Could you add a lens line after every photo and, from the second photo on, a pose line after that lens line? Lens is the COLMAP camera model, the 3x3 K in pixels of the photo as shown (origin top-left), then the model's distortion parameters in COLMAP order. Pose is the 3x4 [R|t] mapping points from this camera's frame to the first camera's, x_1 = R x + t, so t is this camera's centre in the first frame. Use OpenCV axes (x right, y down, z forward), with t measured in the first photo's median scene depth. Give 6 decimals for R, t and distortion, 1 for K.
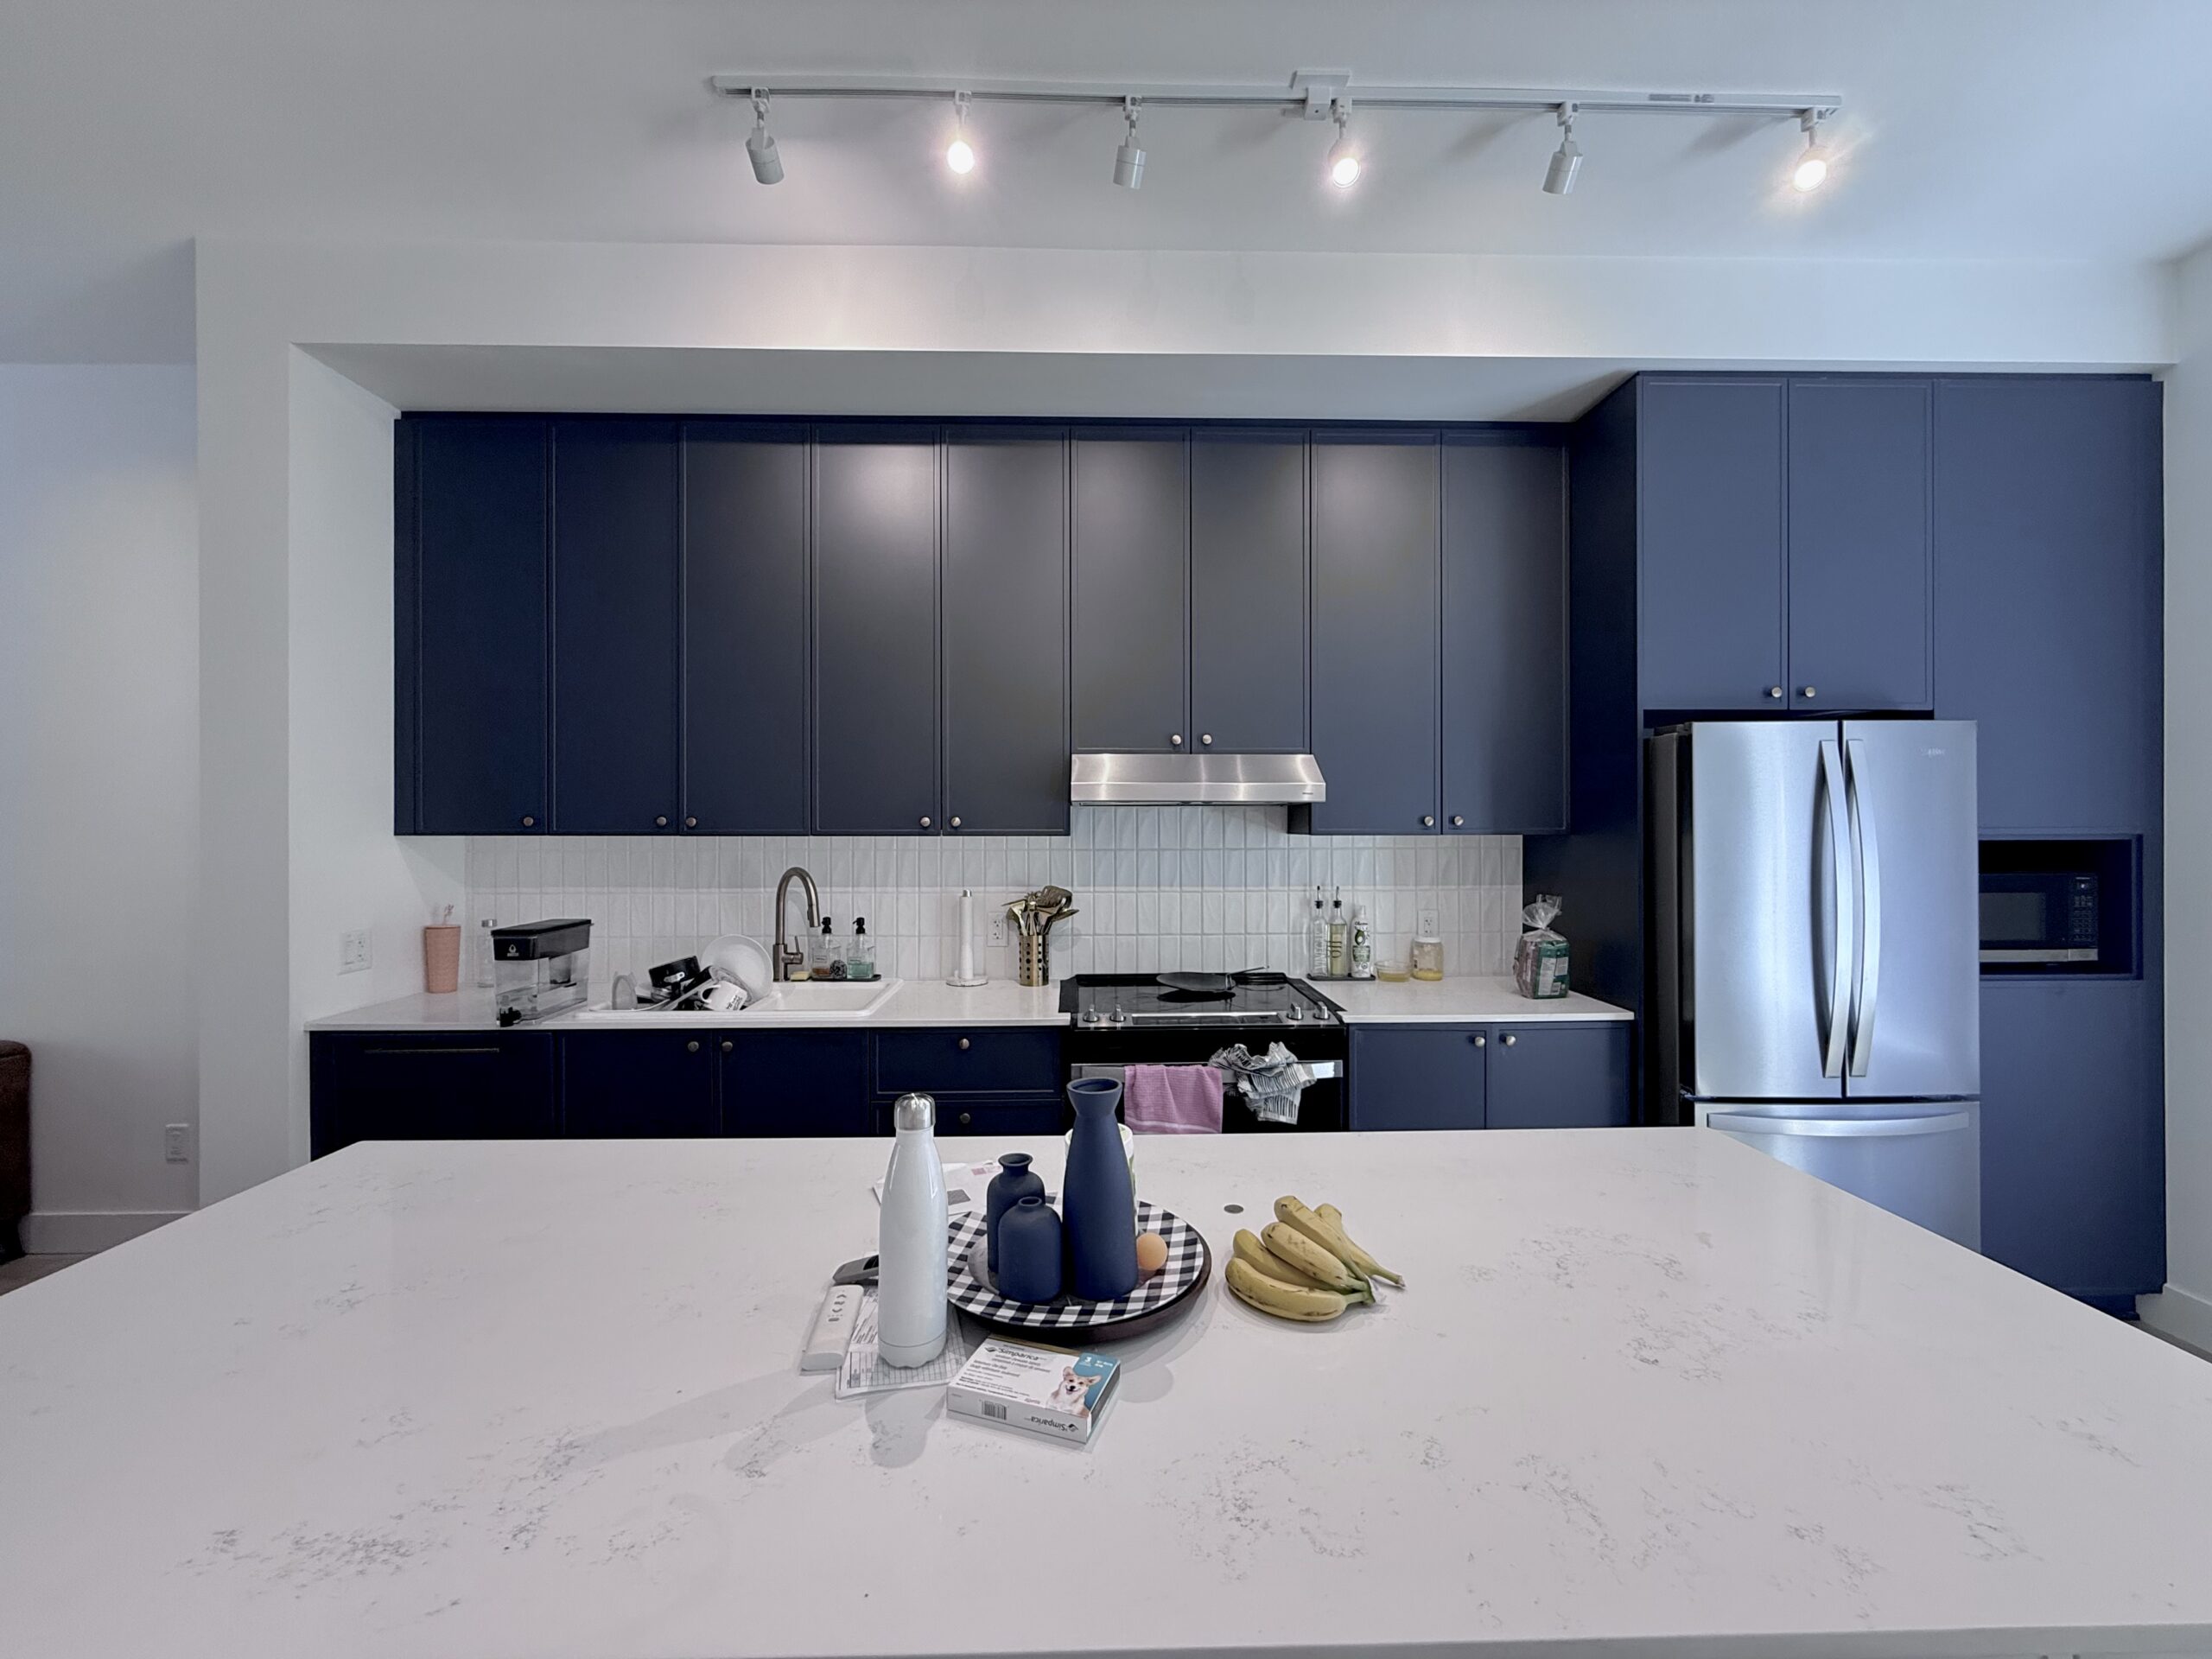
lens RADIAL K [[869.6, 0, 1103.3], [0, 869.6, 824.8], [0, 0, 1]] dist [-0.003108, -0.000307]
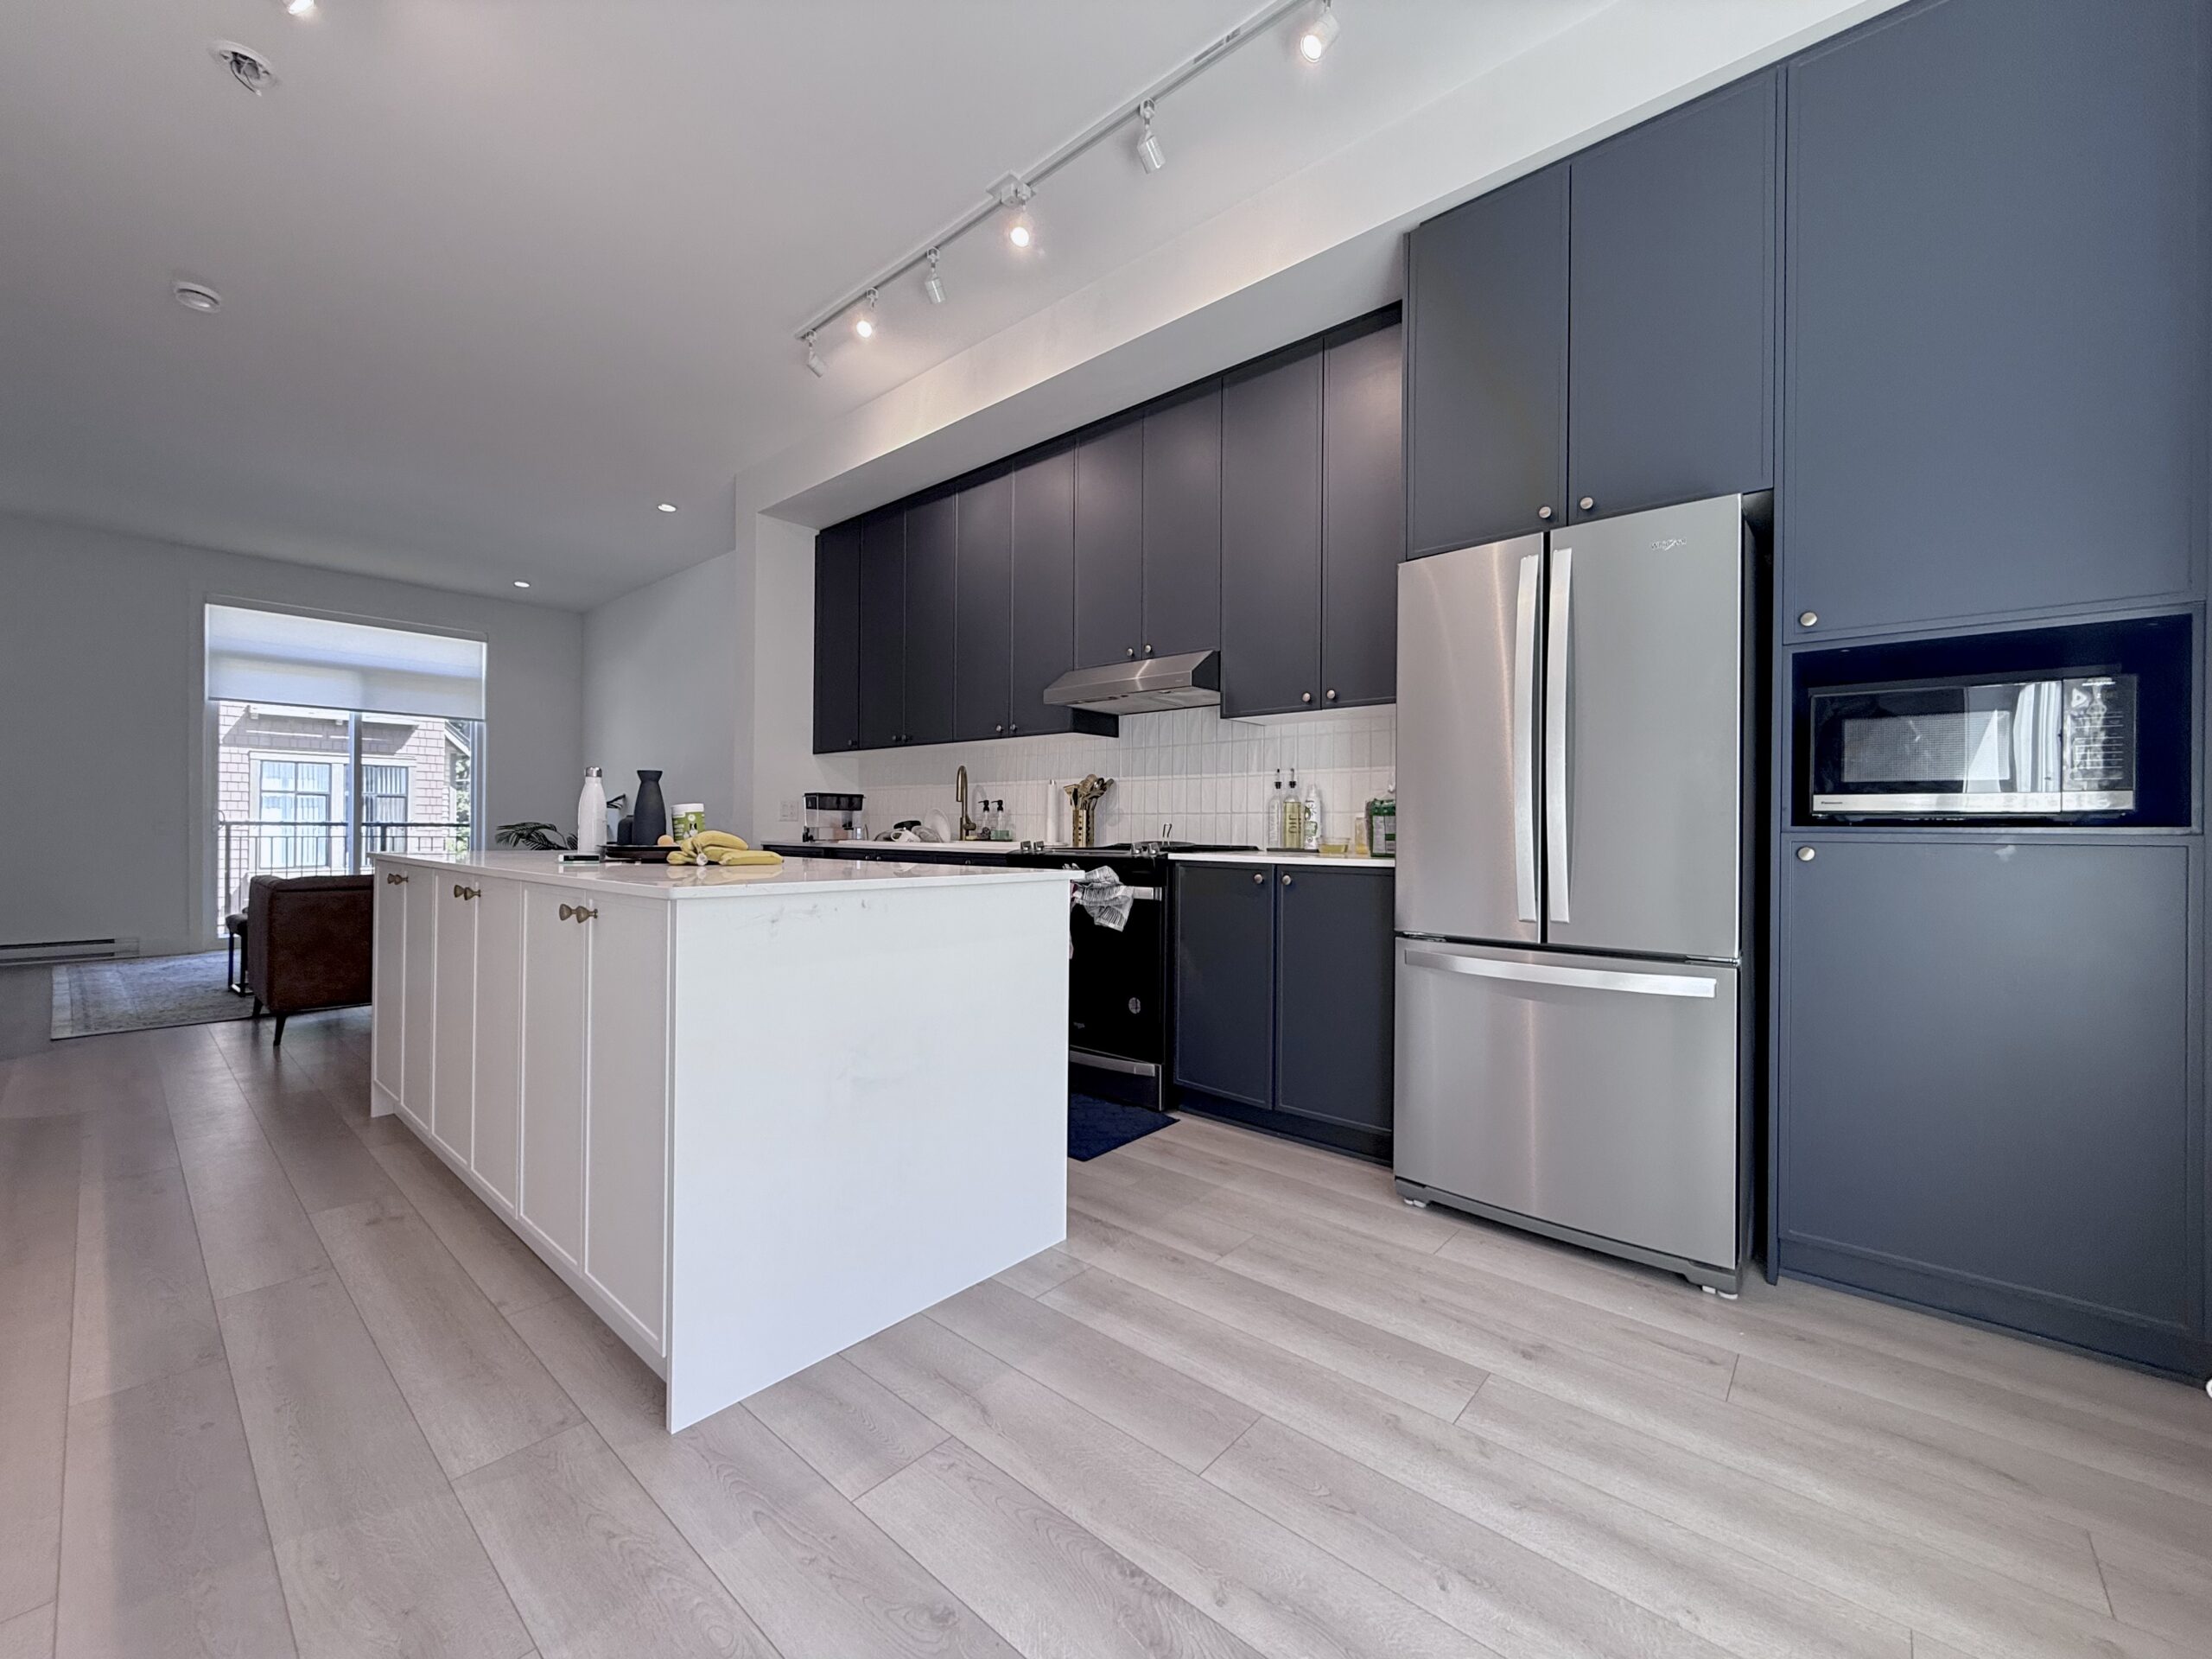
lens RADIAL K [[887.7, 0, 1102.4], [0, 887.7, 825.5], [0, 0, 1]] dist [-0.000483, 0.000130]
pose [[0.733767, 0.006142, -0.679374, 0.973478], [-0.008232, 0.999966, 0.000149, 0.164136], [0.679352, 0.005483, 0.733792, 0.002059]]
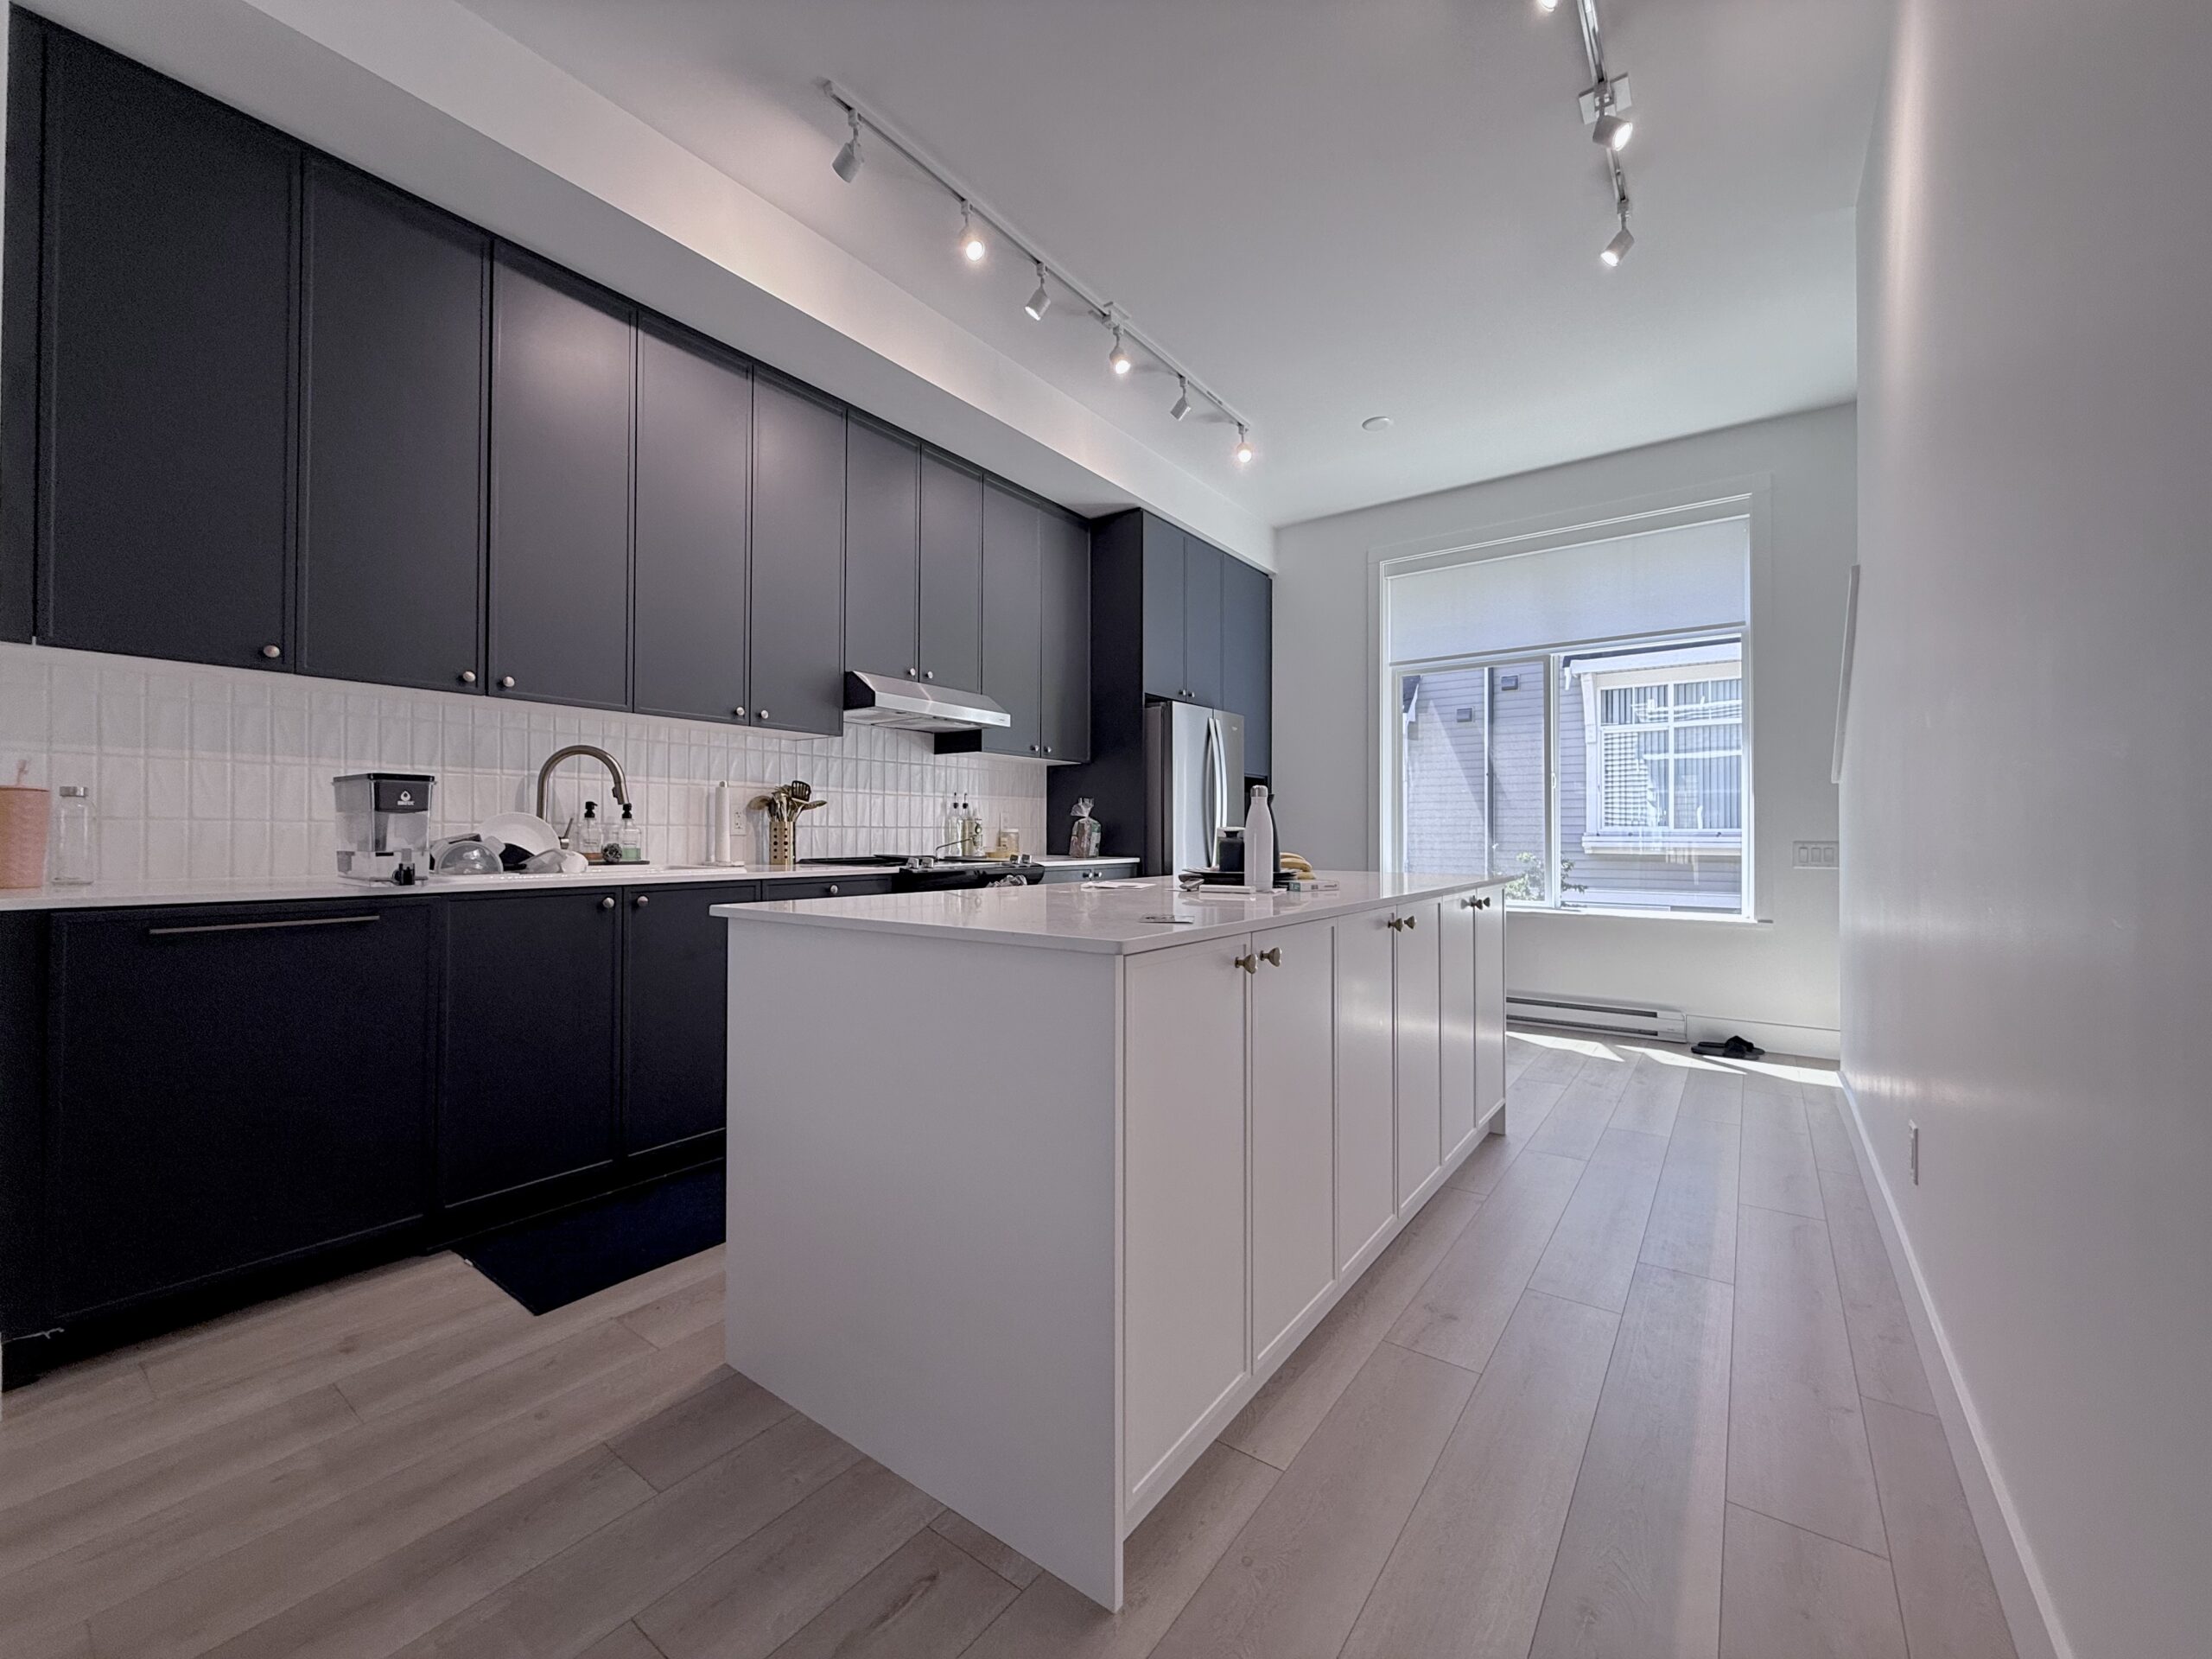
lens RADIAL K [[887.7, 0, 1102.4], [0, 887.7, 825.5], [0, 0, 1]] dist [-0.000483, 0.000130]
pose [[0.609238, 0.012312, 0.792892, -0.835331], [-0.004276, 0.999916, -0.012241, 0.157736], [-0.792976, 0.004067, 0.609239, -0.064048]]
